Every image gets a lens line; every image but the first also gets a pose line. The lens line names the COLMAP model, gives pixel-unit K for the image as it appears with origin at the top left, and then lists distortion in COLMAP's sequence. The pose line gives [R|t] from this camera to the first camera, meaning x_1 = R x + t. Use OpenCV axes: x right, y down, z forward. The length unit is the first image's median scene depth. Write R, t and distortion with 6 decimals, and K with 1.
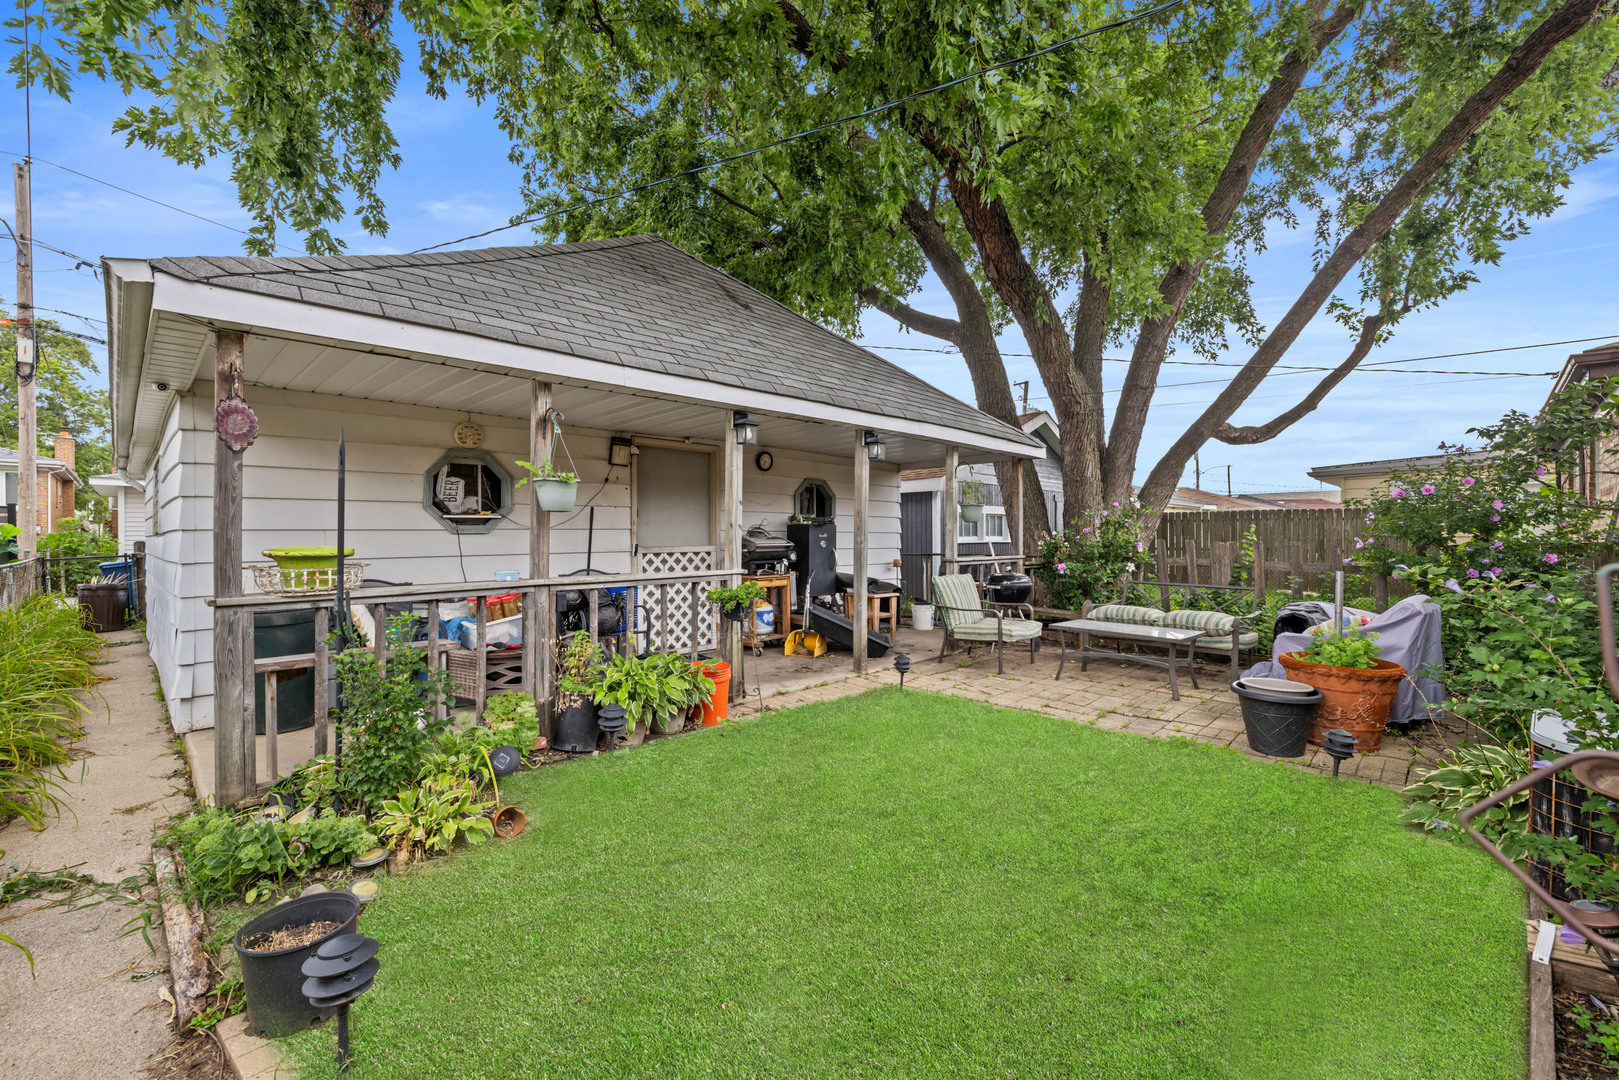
lens RADIAL K [[680.4, 0, 812.6], [0, 680.4, 532.9], [0, 0, 1]] dist [-0.000909, 0.000424]
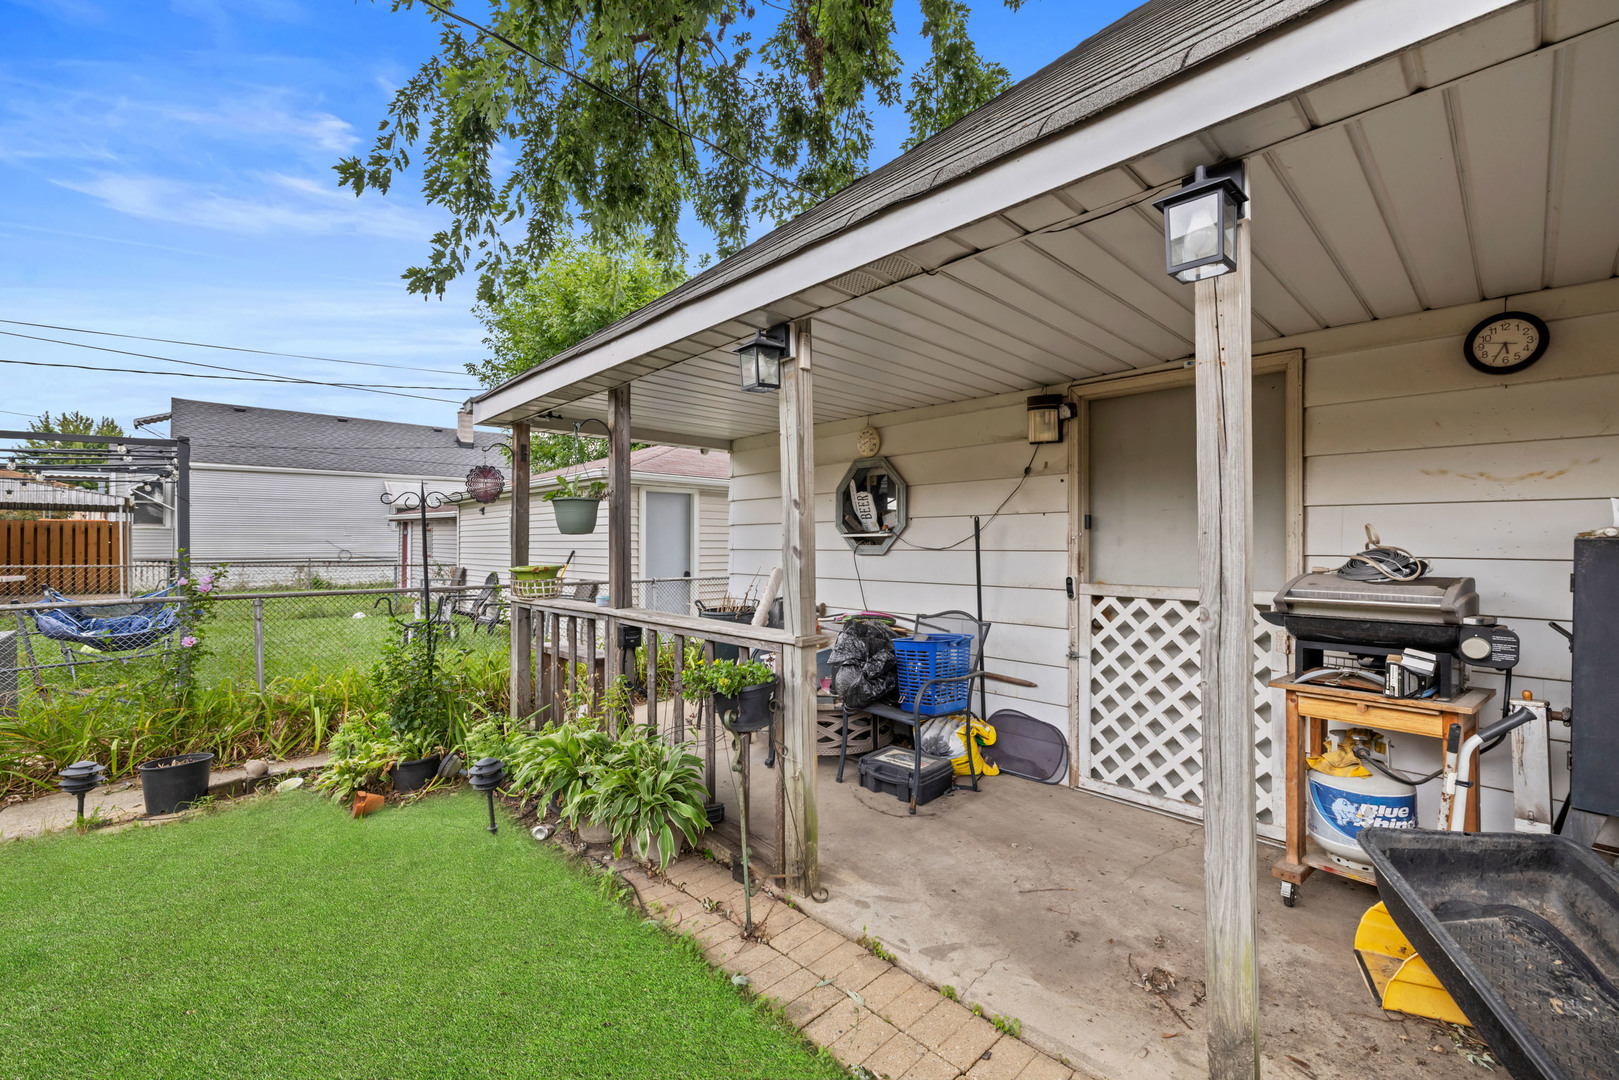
lens RADIAL K [[680.4, 0, 814.6], [0, 680.4, 543.5], [0, 0, 1]] dist [-0.000909, 0.000424]
pose [[-0.032640, 0.002133, -0.999465, 0.312547], [-0.000143, 0.999998, 0.002139, -0.012924], [0.999467, 0.000213, -0.032640, 0.815069]]
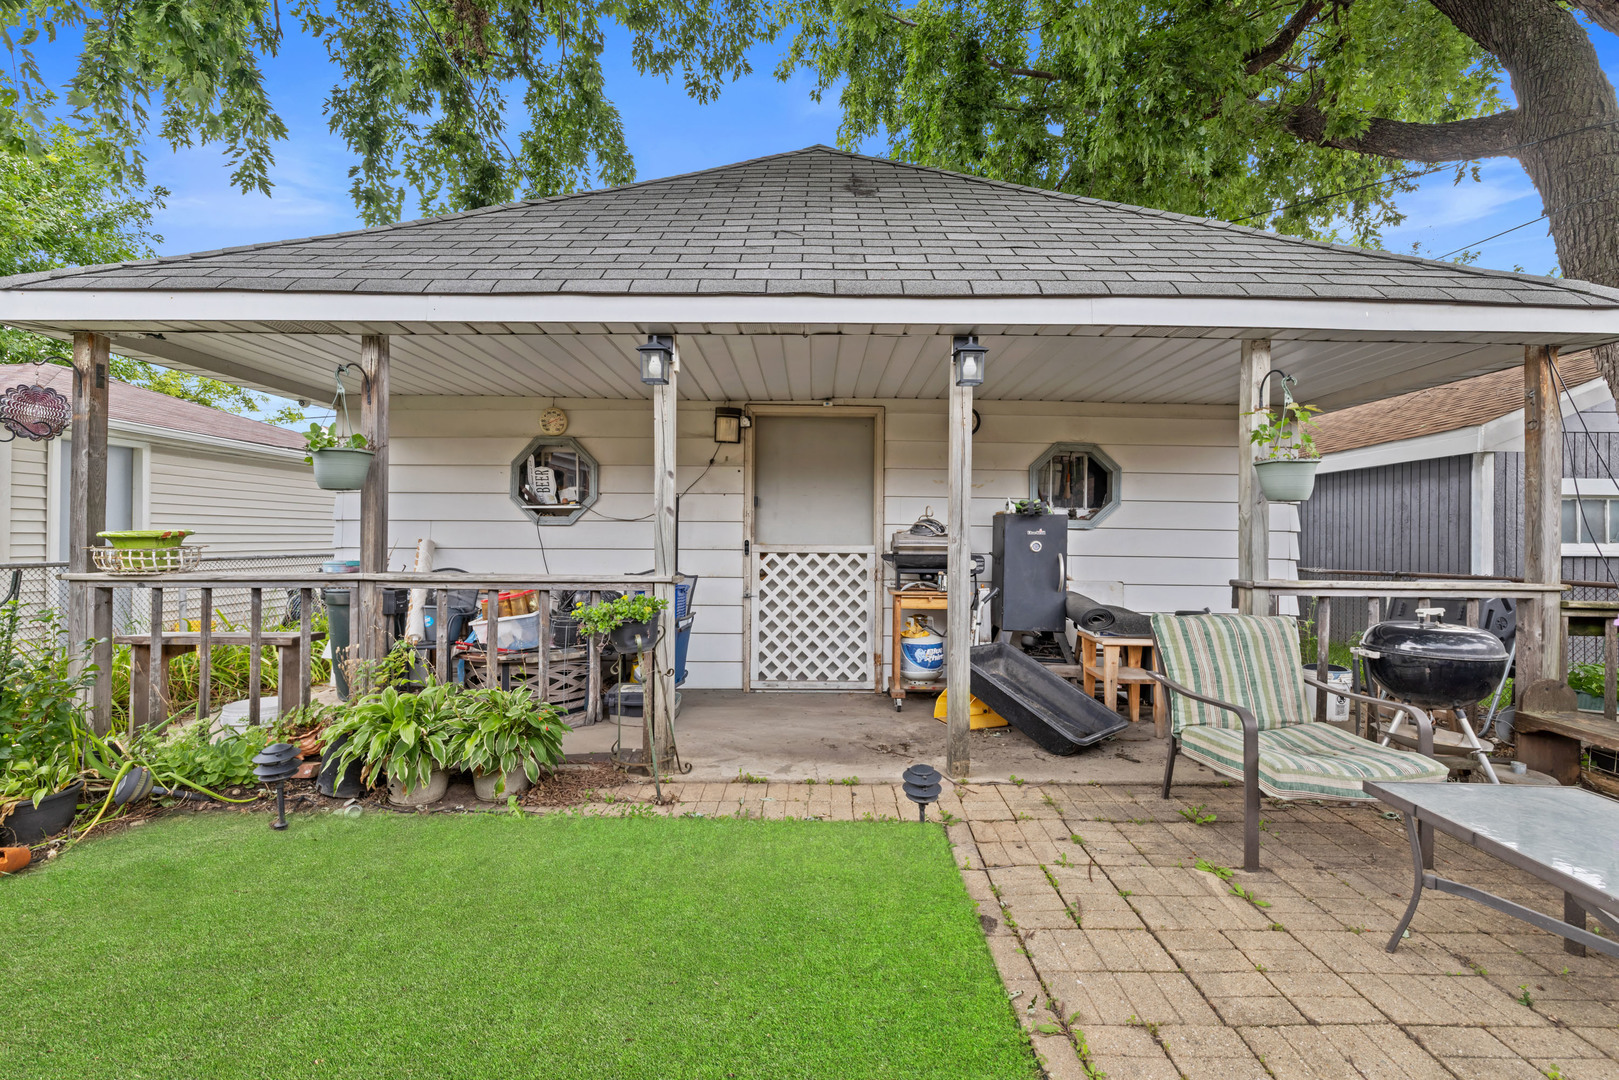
lens RADIAL K [[680.4, 0, 813.3], [0, 680.4, 537.6], [0, 0, 1]] dist [-0.000909, 0.000424]
pose [[0.700501, 0.007732, -0.713610, 0.362397], [-0.009434, 0.999954, 0.001574, 0.011374], [0.713589, 0.005629, 0.700542, 0.505996]]
